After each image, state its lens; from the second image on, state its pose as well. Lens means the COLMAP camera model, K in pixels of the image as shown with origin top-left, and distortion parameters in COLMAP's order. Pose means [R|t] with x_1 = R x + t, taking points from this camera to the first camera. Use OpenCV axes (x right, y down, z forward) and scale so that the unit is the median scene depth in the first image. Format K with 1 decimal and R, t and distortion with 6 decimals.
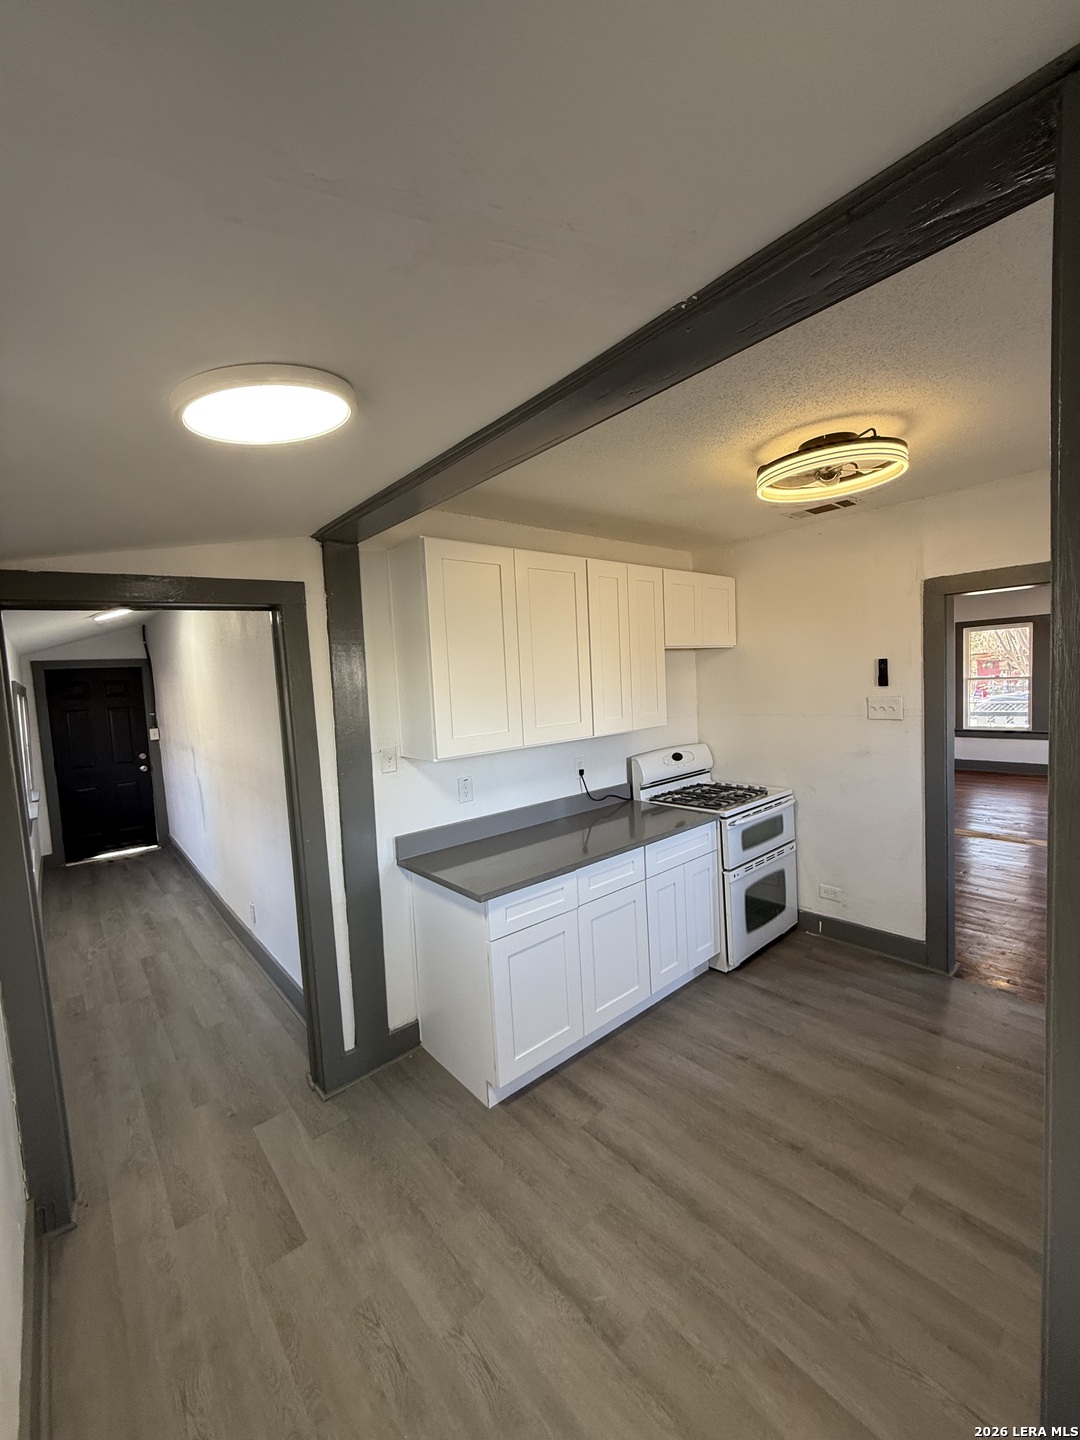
lens RADIAL K [[571.8, 0, 541.7], [0, 571.8, 714.6], [0, 0, 1]] dist [0.001606, -0.000314]
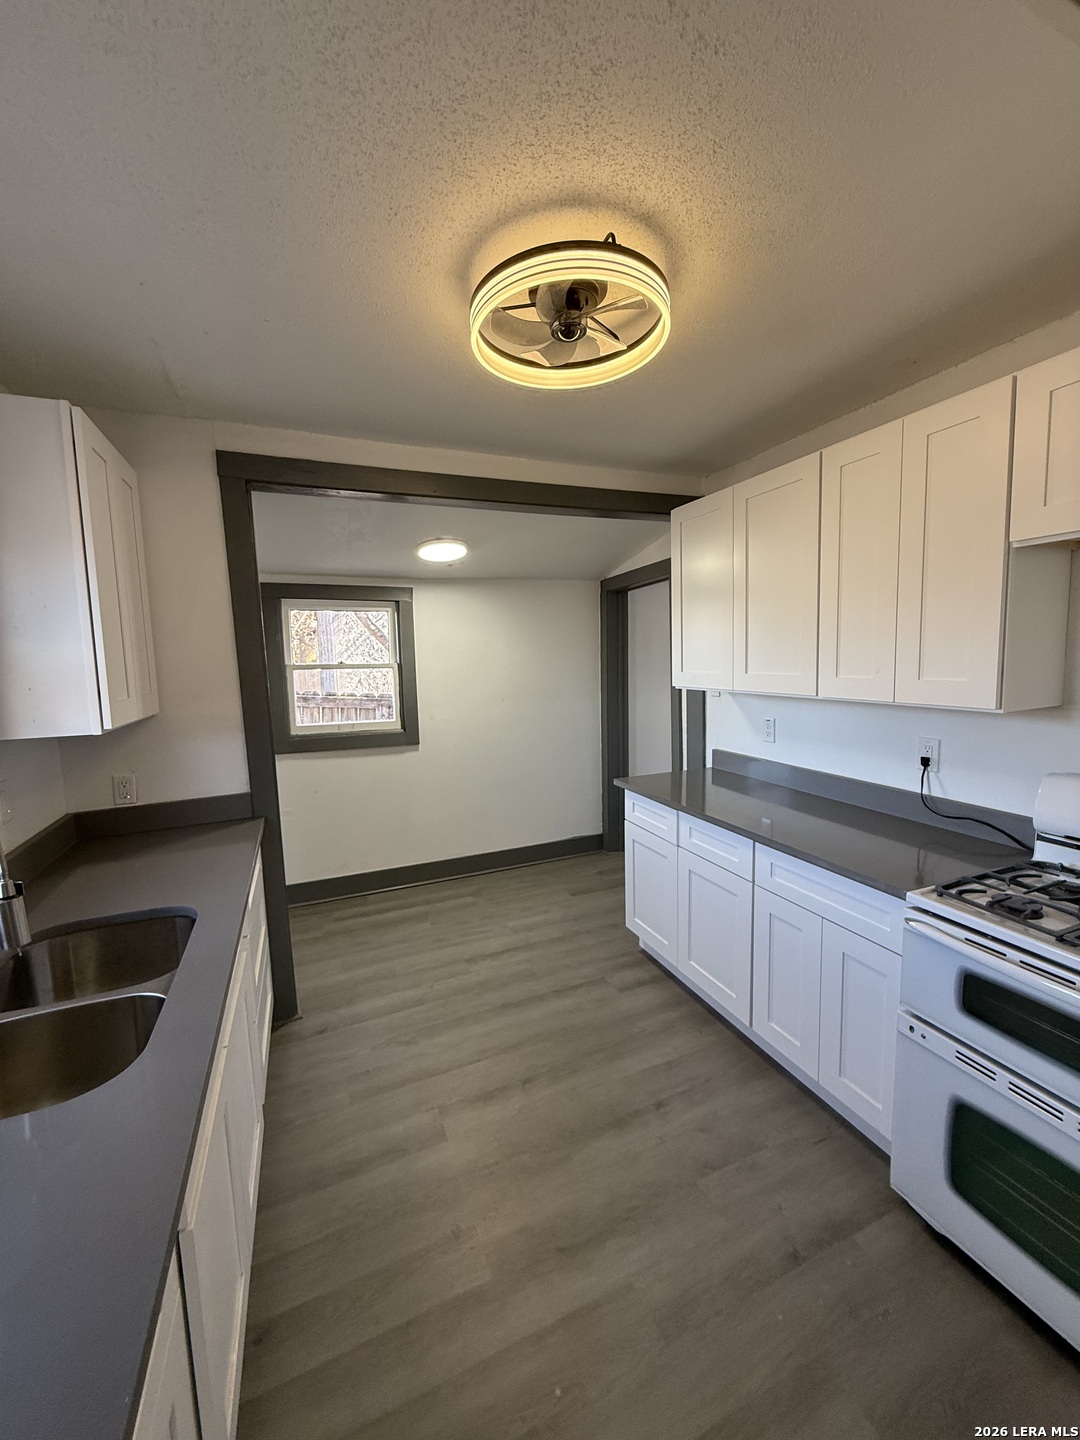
lens RADIAL K [[571.8, 0, 541.7], [0, 571.8, 714.6], [0, 0, 1]] dist [0.001606, -0.000314]
pose [[-0.293410, 0.164326, -0.941758, 1.126389], [-0.020288, 0.983824, 0.177987, -0.080040], [0.955771, 0.071329, -0.285330, 1.095263]]
